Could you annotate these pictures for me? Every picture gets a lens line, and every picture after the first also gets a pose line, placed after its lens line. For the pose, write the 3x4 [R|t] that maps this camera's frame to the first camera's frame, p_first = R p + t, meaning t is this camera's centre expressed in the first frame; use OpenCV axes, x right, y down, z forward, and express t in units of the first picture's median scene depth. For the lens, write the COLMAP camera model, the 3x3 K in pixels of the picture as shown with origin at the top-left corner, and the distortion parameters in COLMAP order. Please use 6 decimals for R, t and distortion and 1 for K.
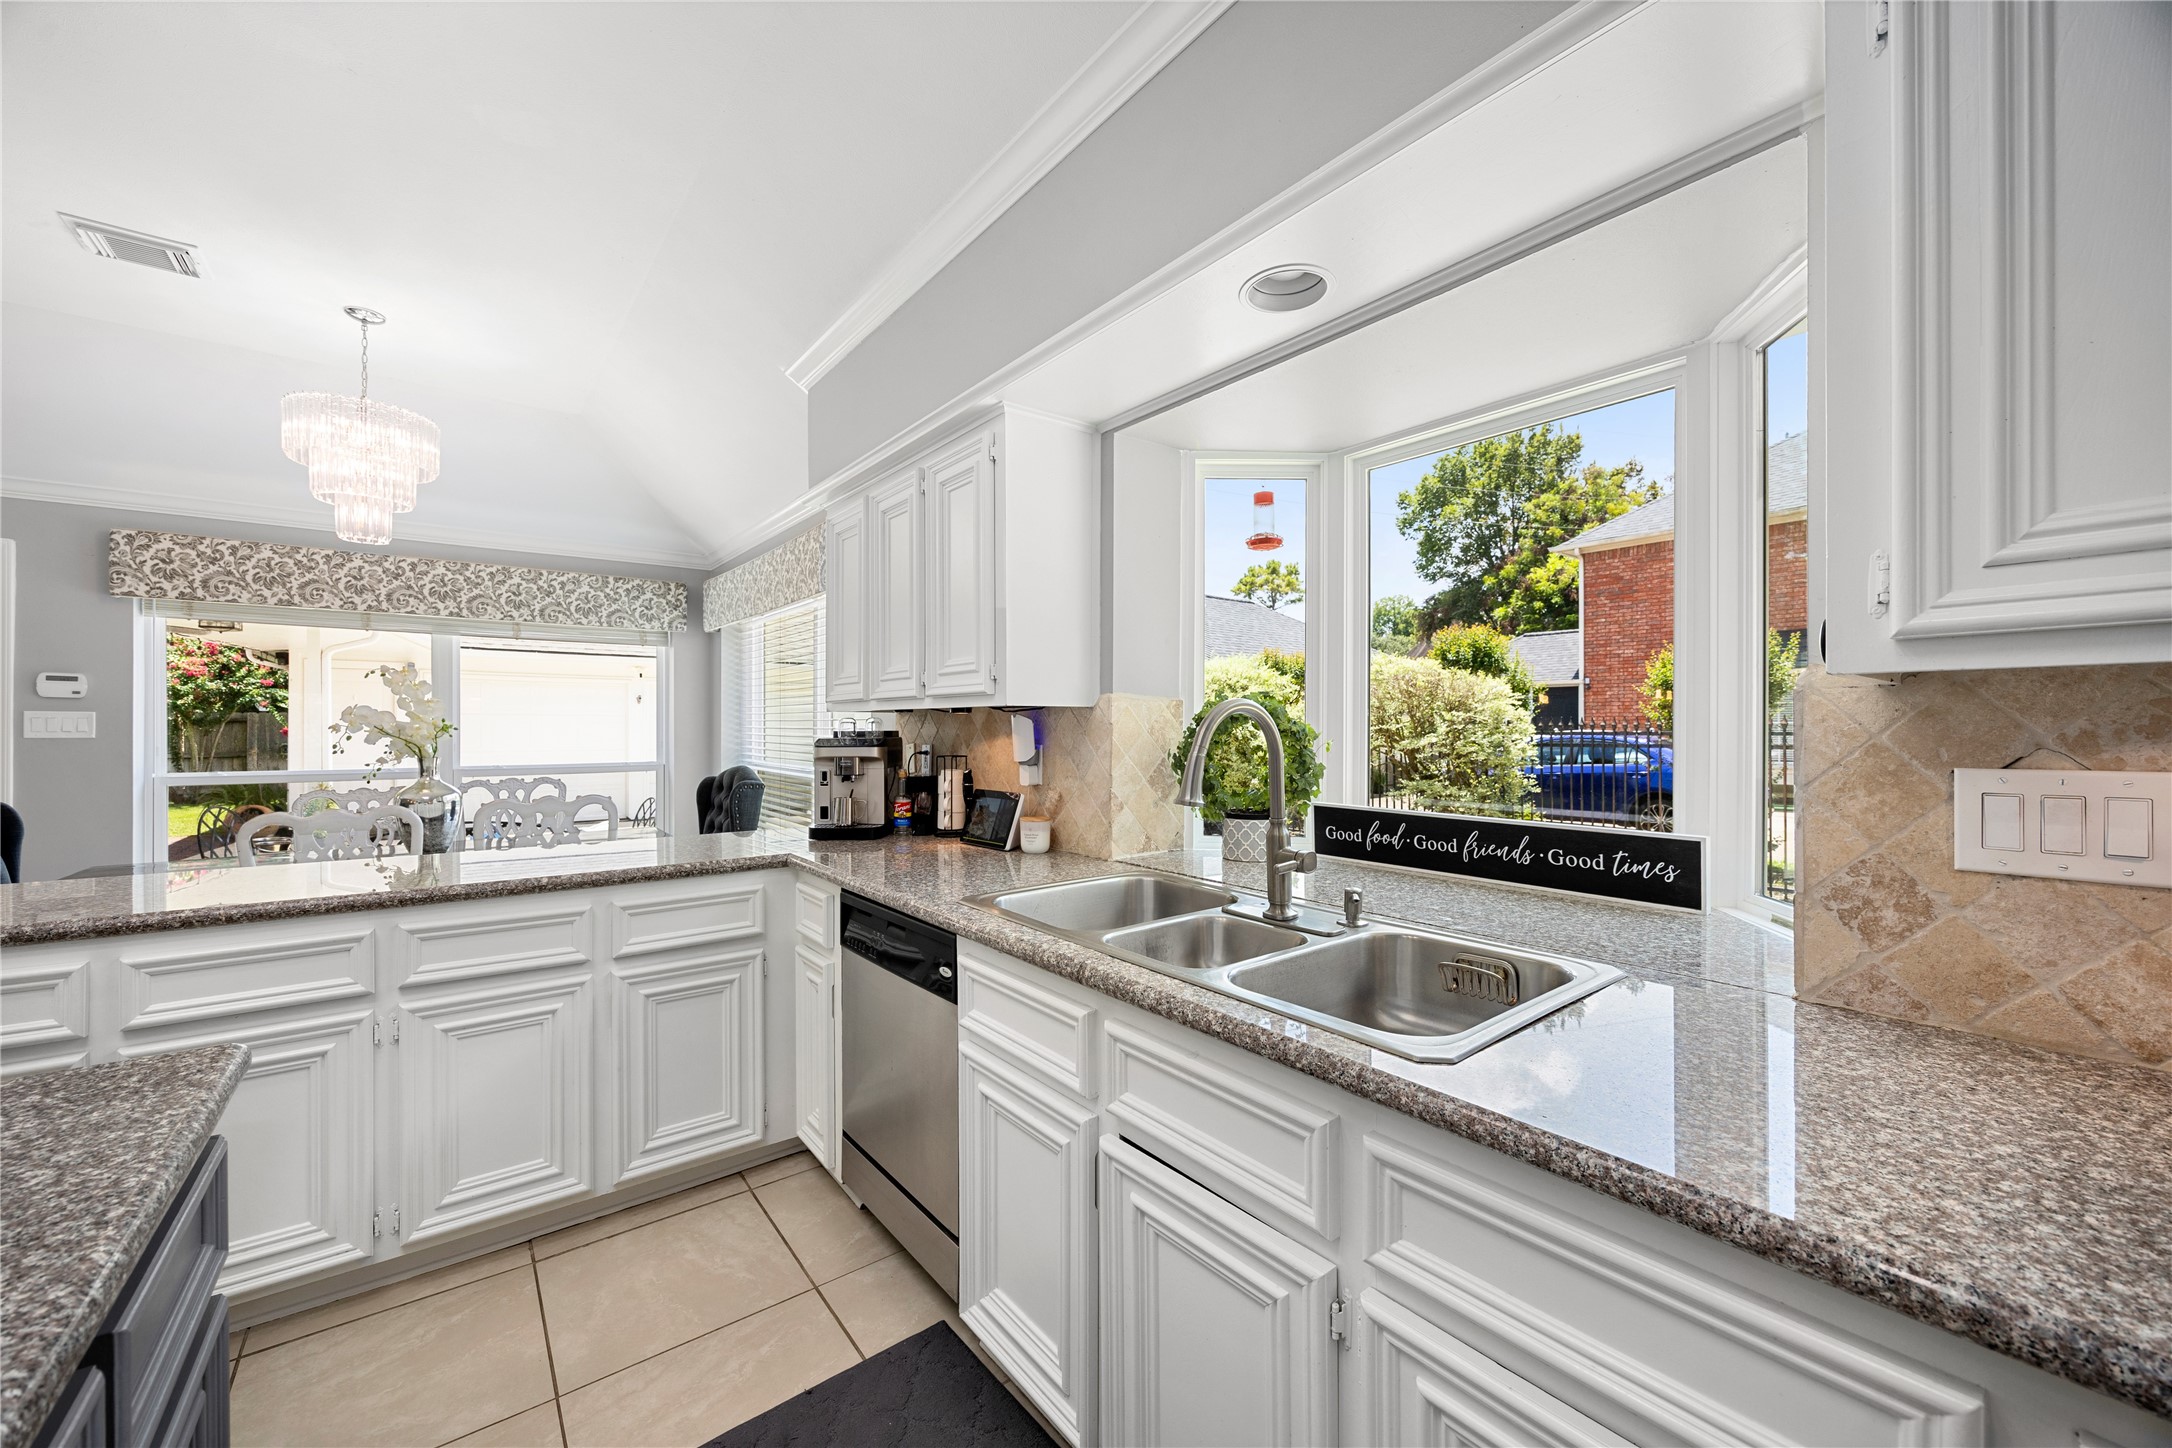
lens RADIAL K [[824.9, 0, 1083.3], [0, 824.9, 725.5], [0, 0, 1]] dist [0.001261, -0.001865]
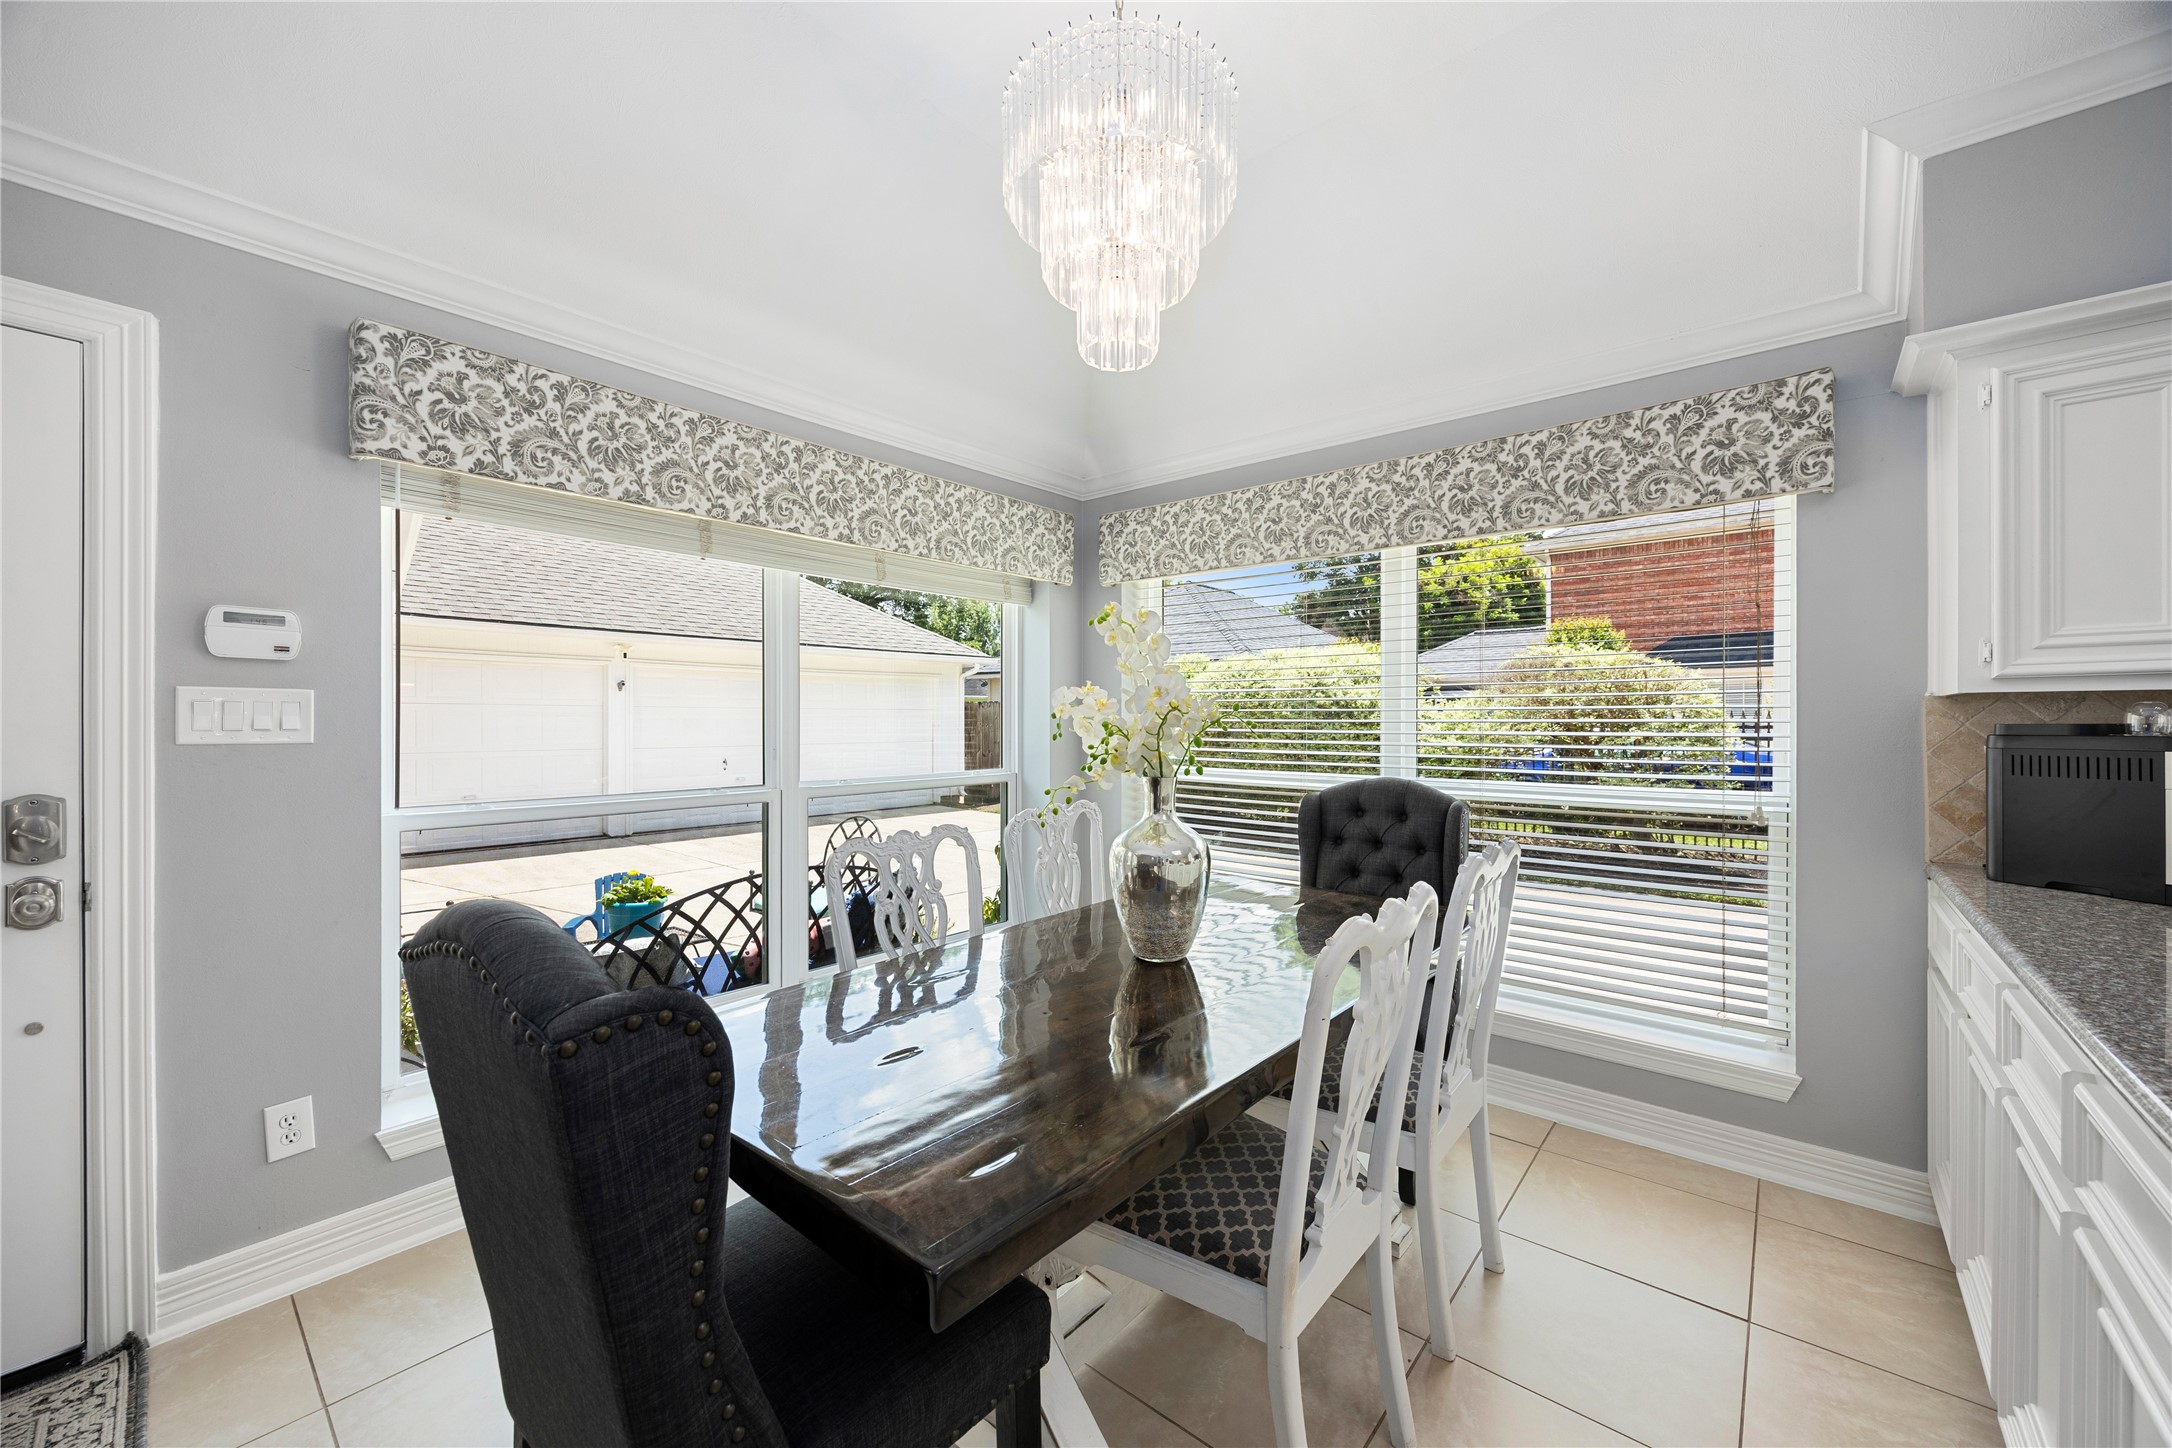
lens RADIAL K [[824.9, 0, 1083.3], [0, 824.9, 725.5], [0, 0, 1]] dist [0.001261, -0.001865]
pose [[0.980753, -0.002151, 0.195240, -0.872957], [0.000688, 0.999971, 0.007559, 0.001797], [-0.195250, -0.007279, 0.980726, 0.438899]]
